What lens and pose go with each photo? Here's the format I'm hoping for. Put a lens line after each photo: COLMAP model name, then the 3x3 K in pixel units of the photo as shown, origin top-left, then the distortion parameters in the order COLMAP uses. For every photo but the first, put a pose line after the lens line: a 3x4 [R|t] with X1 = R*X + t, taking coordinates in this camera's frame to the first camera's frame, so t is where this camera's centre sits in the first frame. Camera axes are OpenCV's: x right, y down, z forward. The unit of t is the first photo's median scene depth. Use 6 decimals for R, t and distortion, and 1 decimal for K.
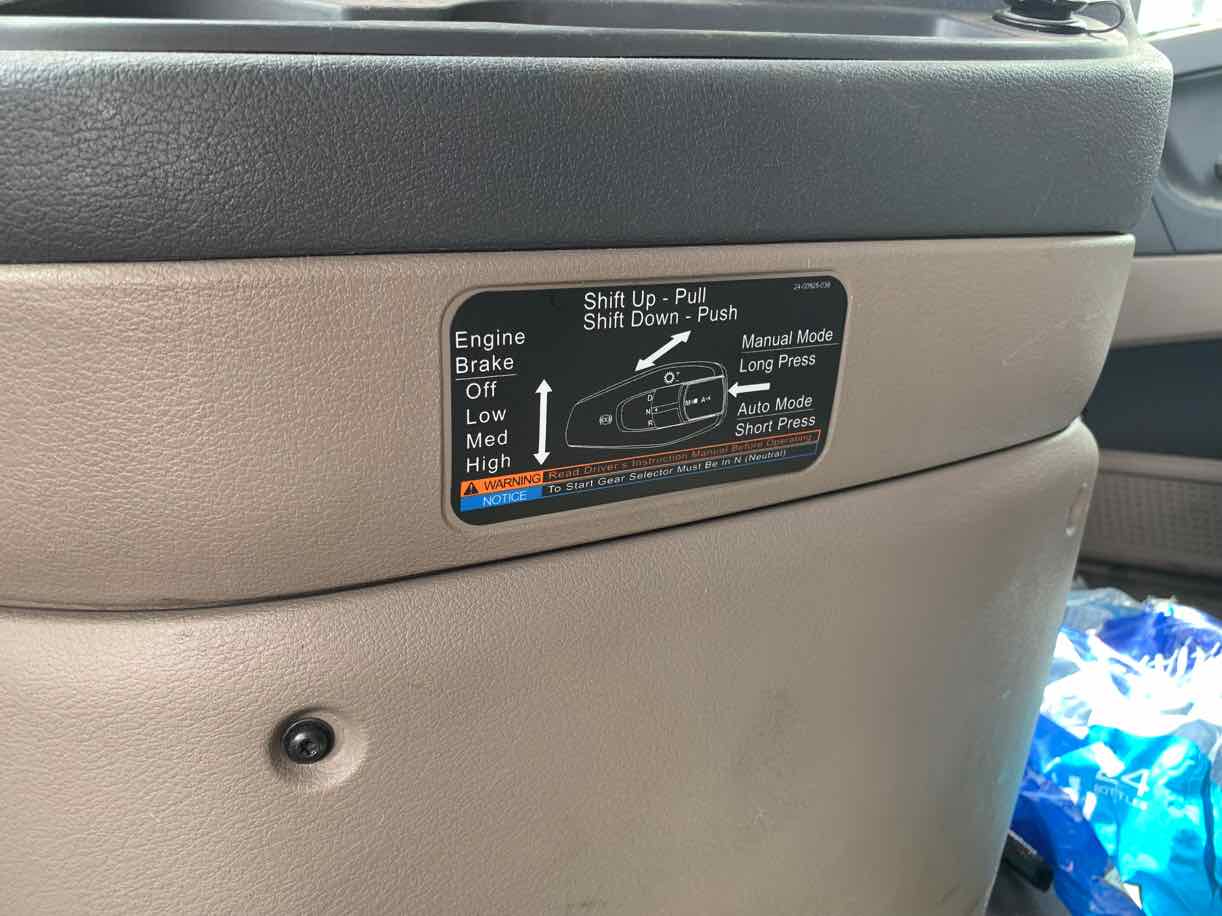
lens RADIAL K [[920.9, 0, 612.2], [0, 920.9, 458.4], [0, 0, 1]] dist [0.029820, -0.050762]
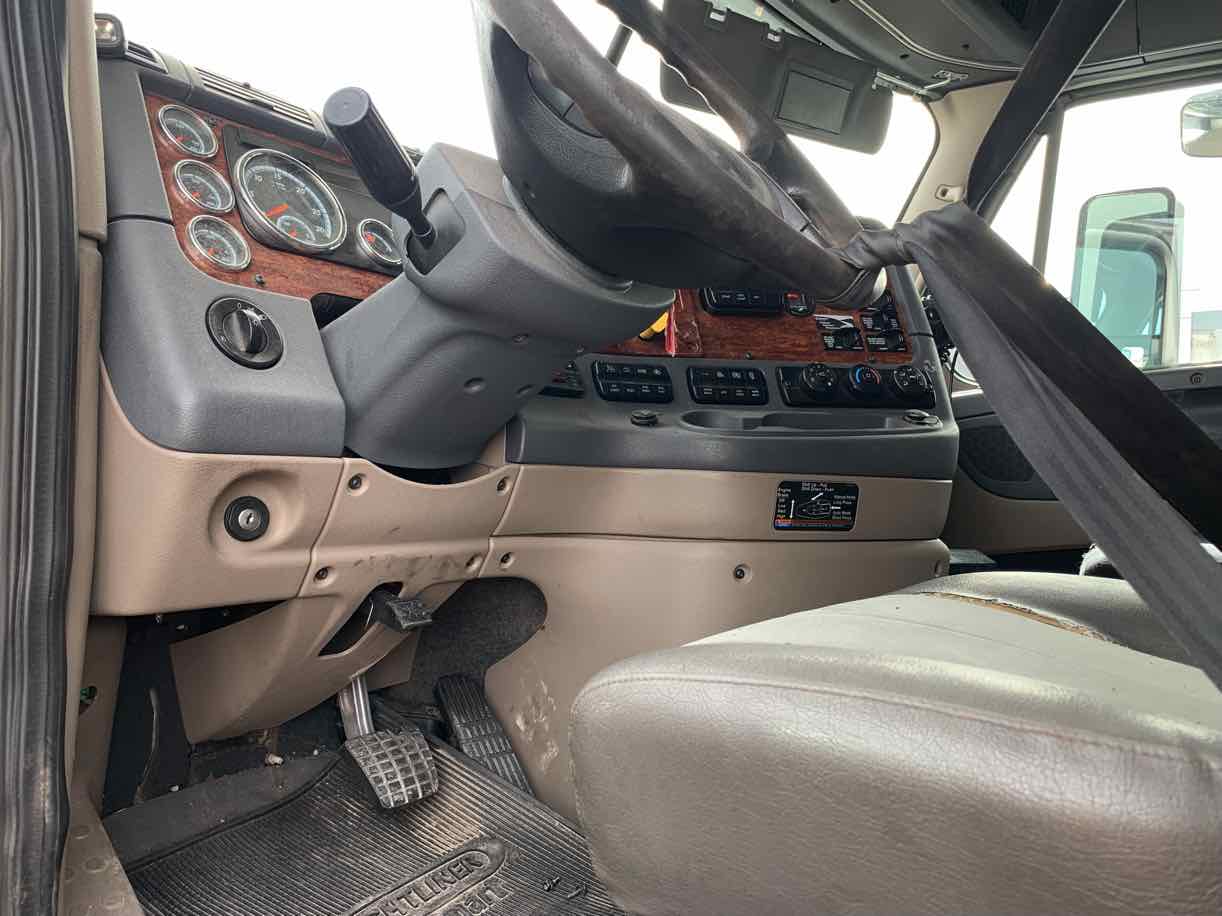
lens RADIAL K [[920.9, 0, 602.4], [0, 920.9, 456.3], [0, 0, 1]] dist [0.029820, -0.050762]
pose [[0.996662, 0.056741, -0.058705, -0.734892], [-0.069718, 0.965657, -0.250293, 0.891370], [0.042488, 0.253550, 0.966389, -3.440423]]
